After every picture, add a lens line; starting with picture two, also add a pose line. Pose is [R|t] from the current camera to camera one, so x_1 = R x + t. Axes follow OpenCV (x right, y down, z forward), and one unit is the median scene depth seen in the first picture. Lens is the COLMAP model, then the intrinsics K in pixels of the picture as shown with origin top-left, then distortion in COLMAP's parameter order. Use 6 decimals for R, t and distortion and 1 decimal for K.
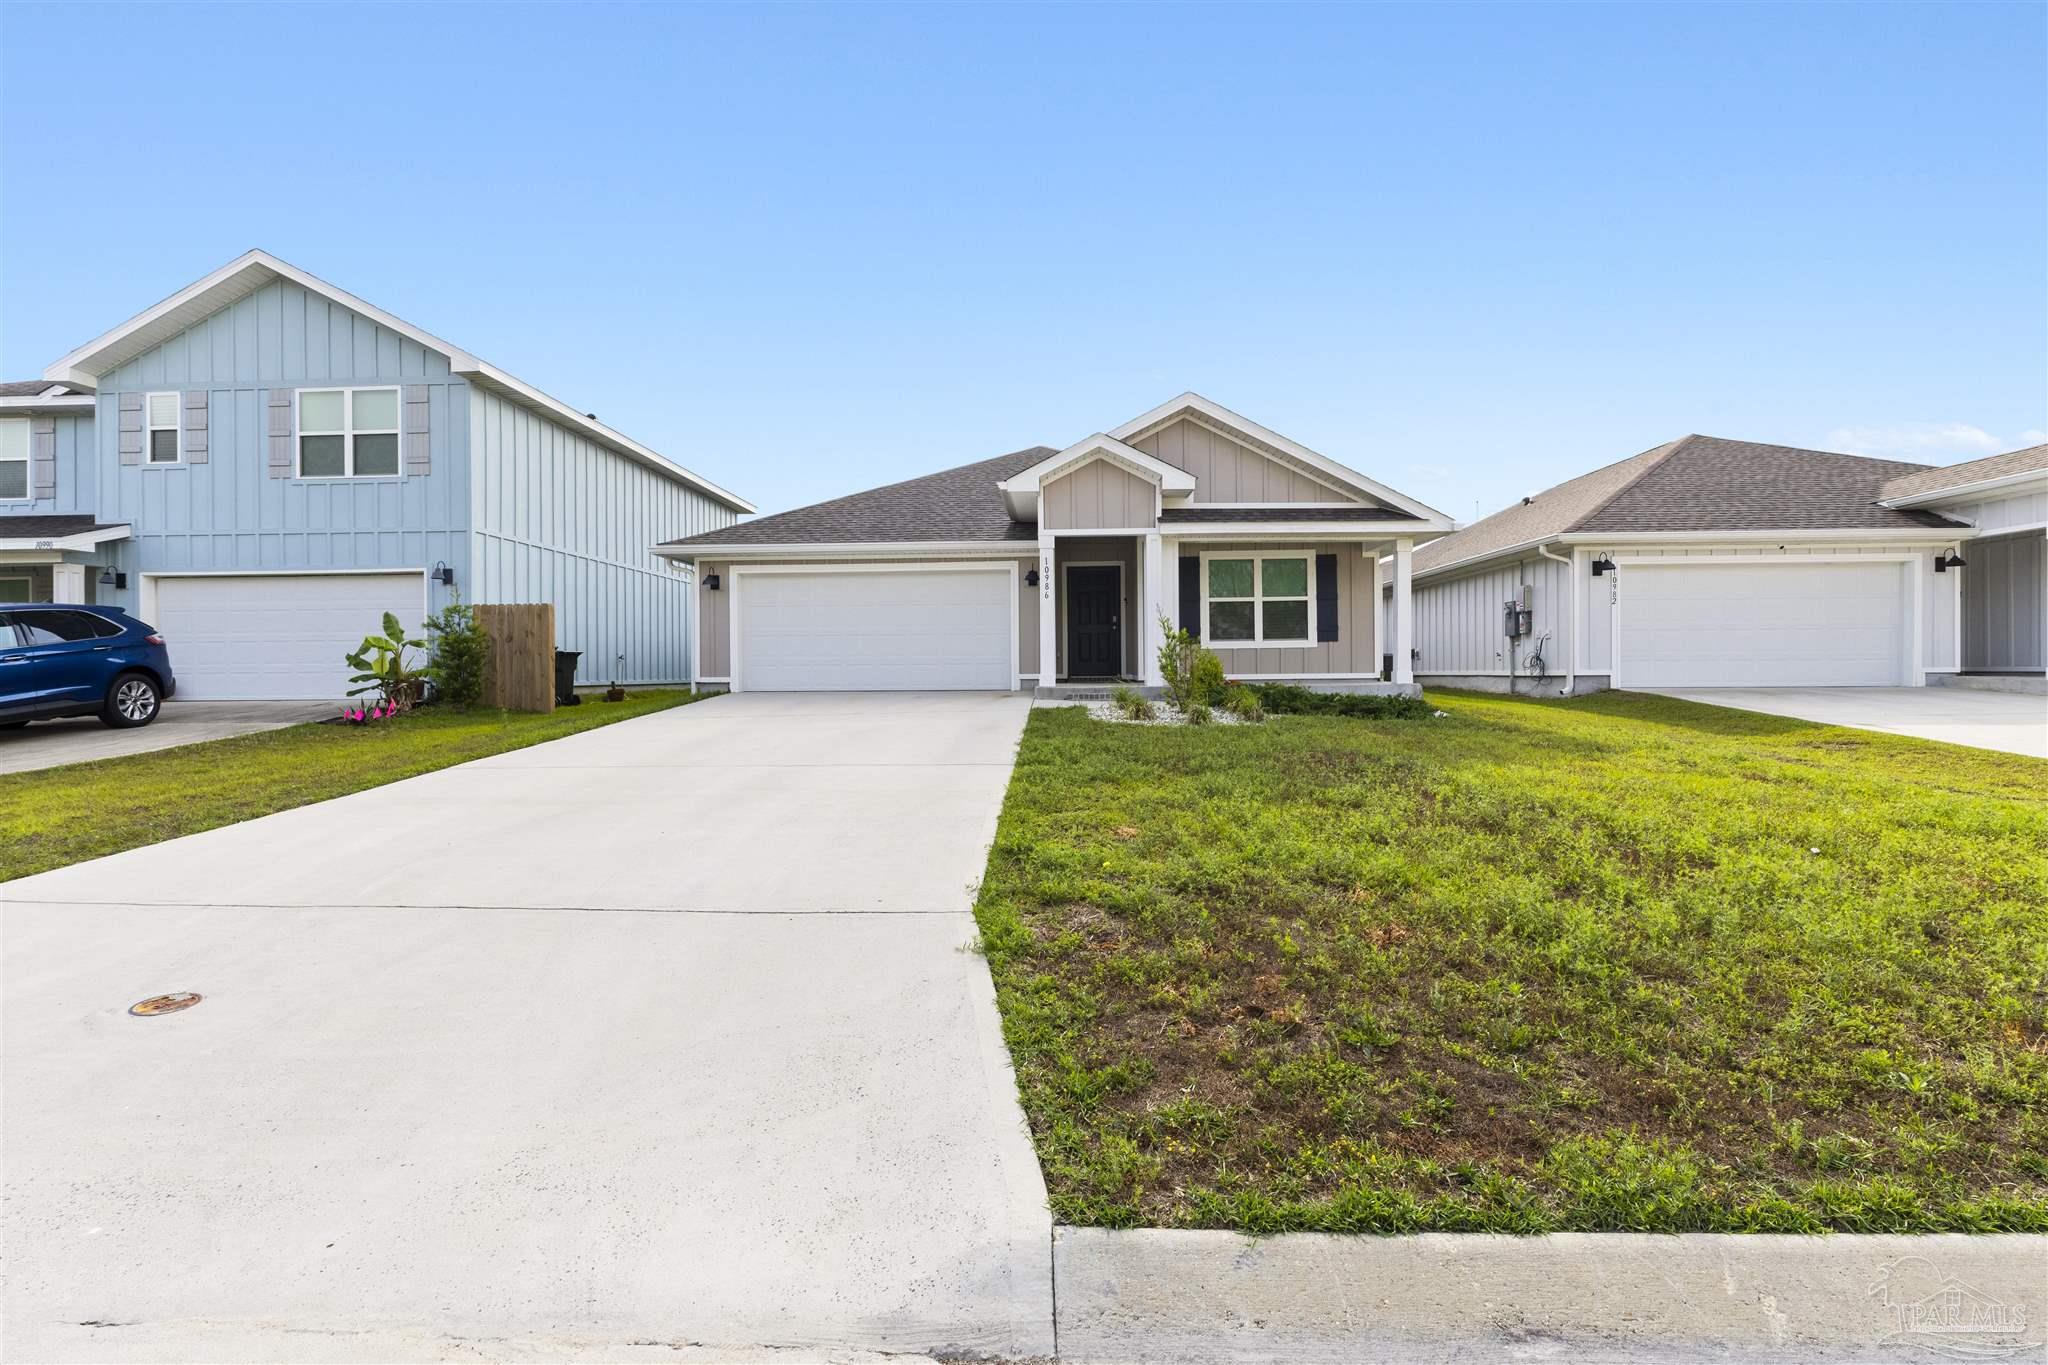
lens RADIAL K [[919.7, 0, 1028.5], [0, 919.7, 682.3], [0, 0, 1]] dist [-0.002918, 0.000692]
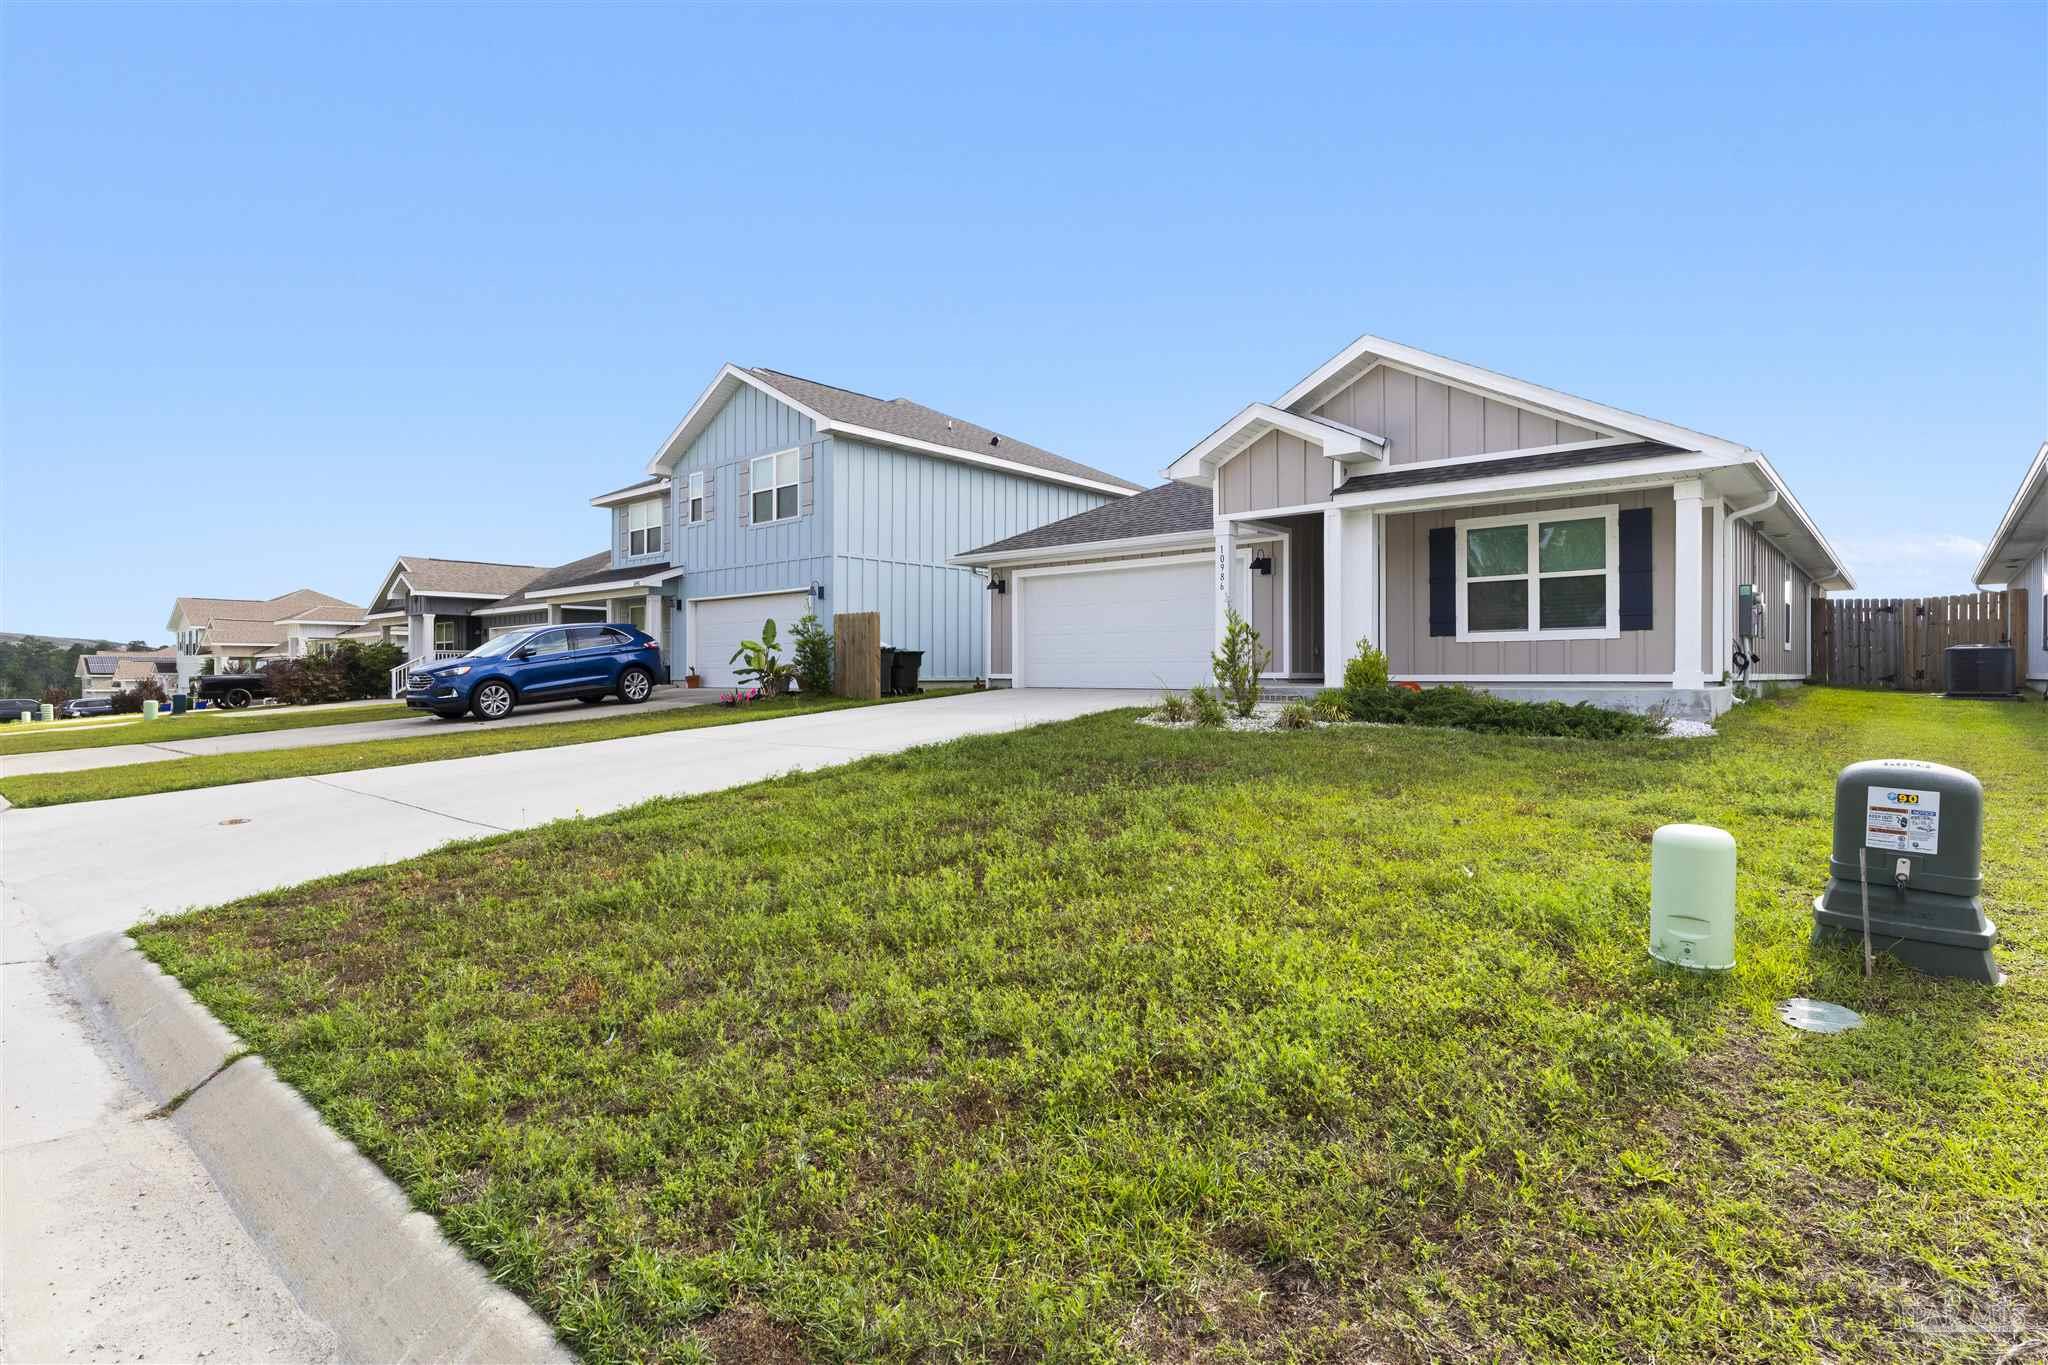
lens RADIAL K [[1018.4, 0, 1021.4], [0, 1018.4, 674.3], [0, 0, 1]] dist [0.000926, 0.000172]
pose [[0.774474, 0.008416, -0.632550, 0.467868], [-0.010871, 0.999941, -0.000007, -0.004445], [0.632512, 0.006882, 0.774520, 0.080242]]
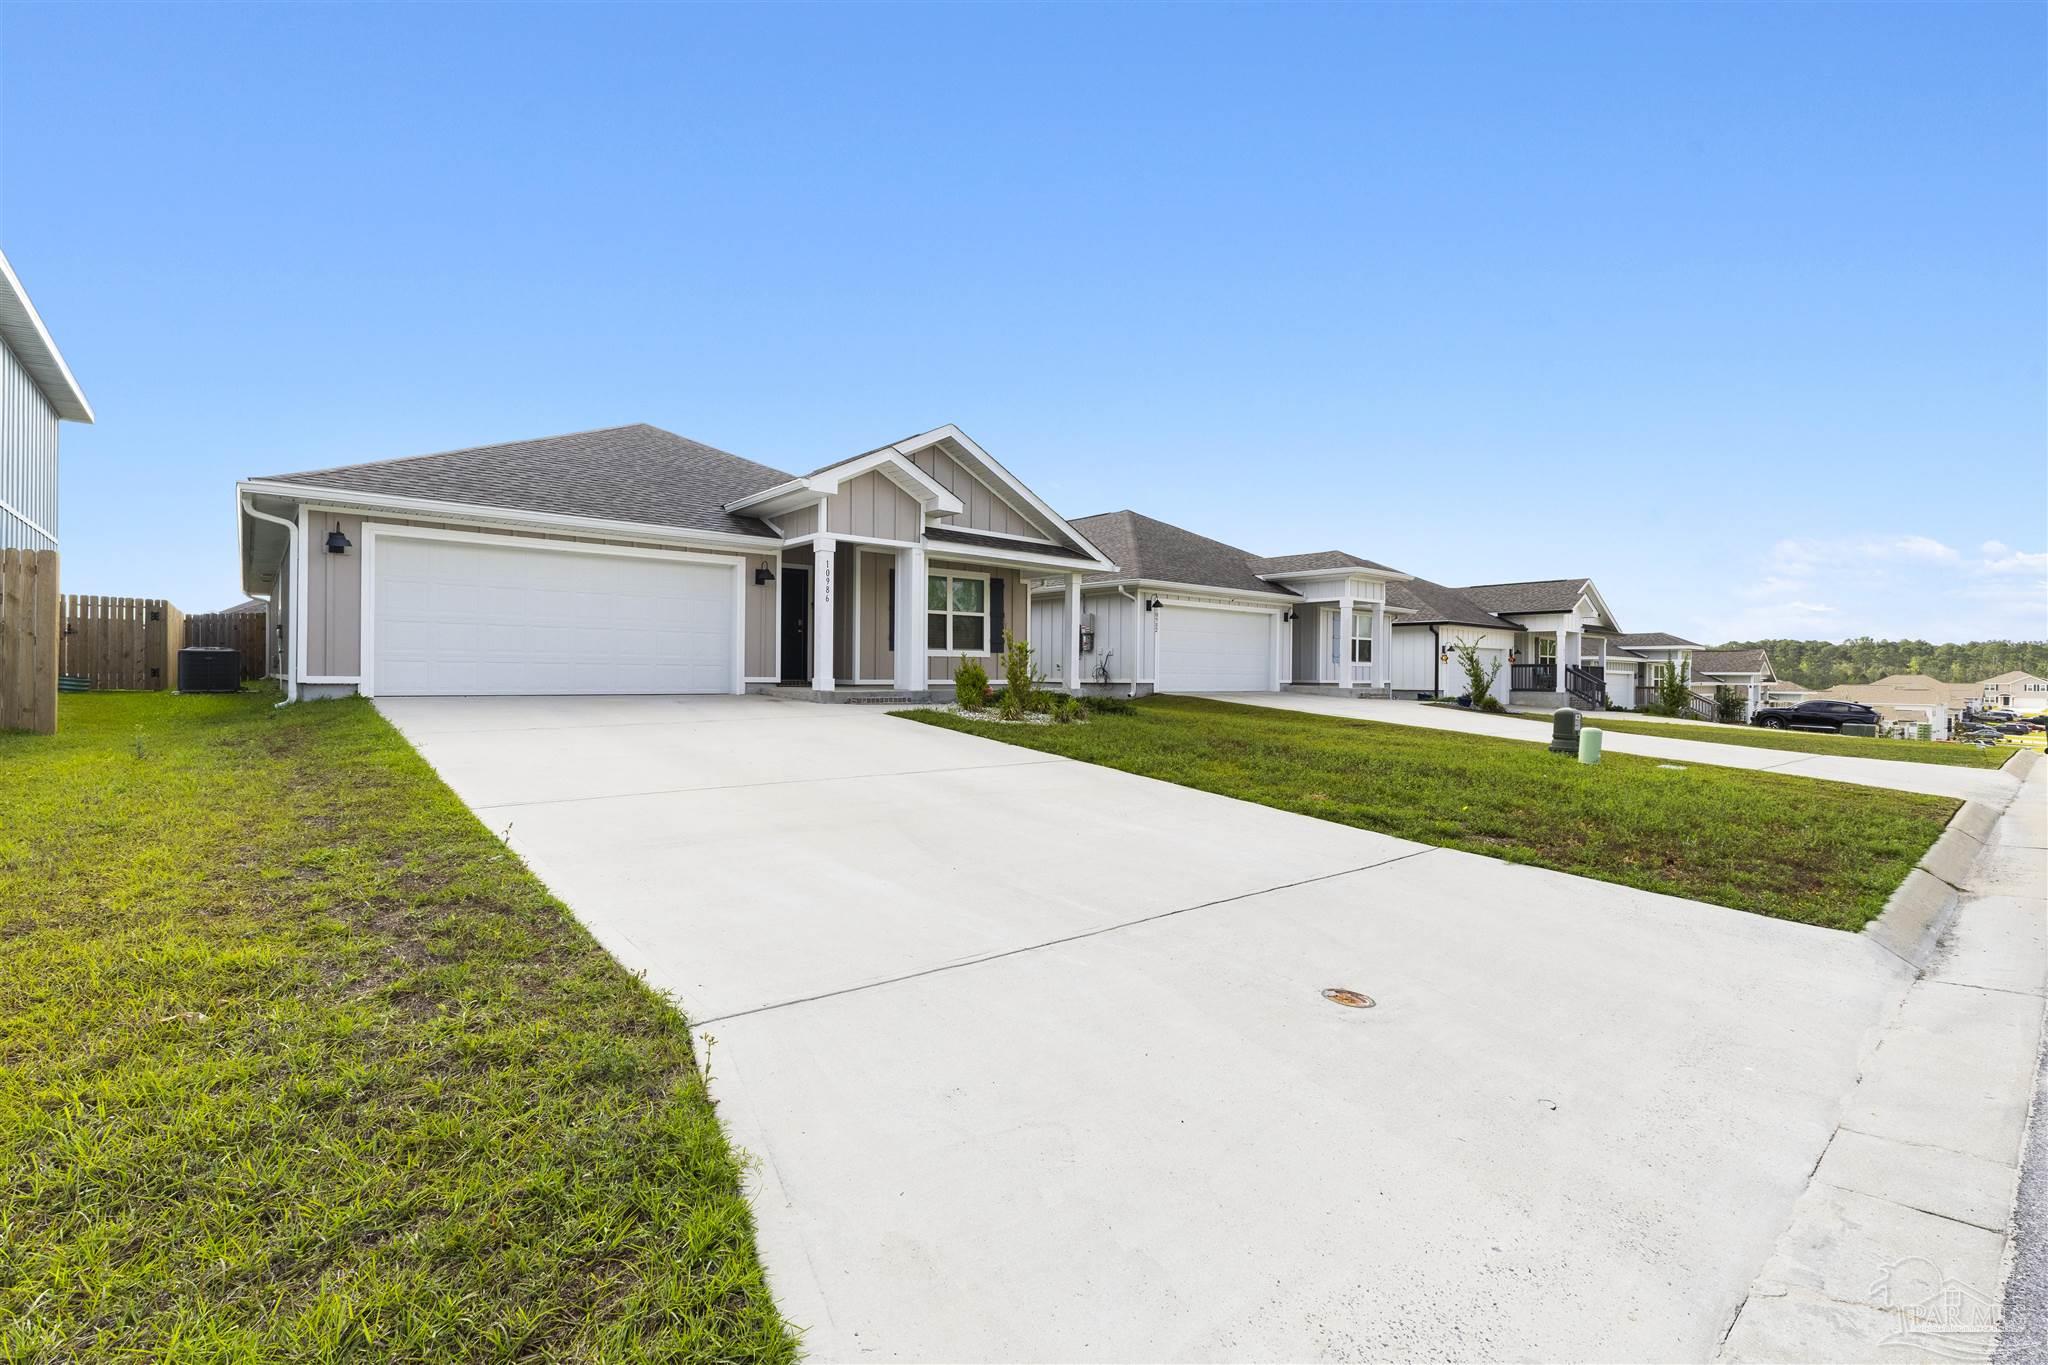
lens RADIAL K [[919.7, 0, 1031.5], [0, 919.7, 675.7], [0, 0, 1]] dist [-0.002918, 0.000692]
pose [[0.726563, 0.013268, 0.686971, -0.460117], [-0.005304, 0.999892, -0.013702, 0.001096], [-0.687079, 0.006312, 0.726555, 0.118339]]
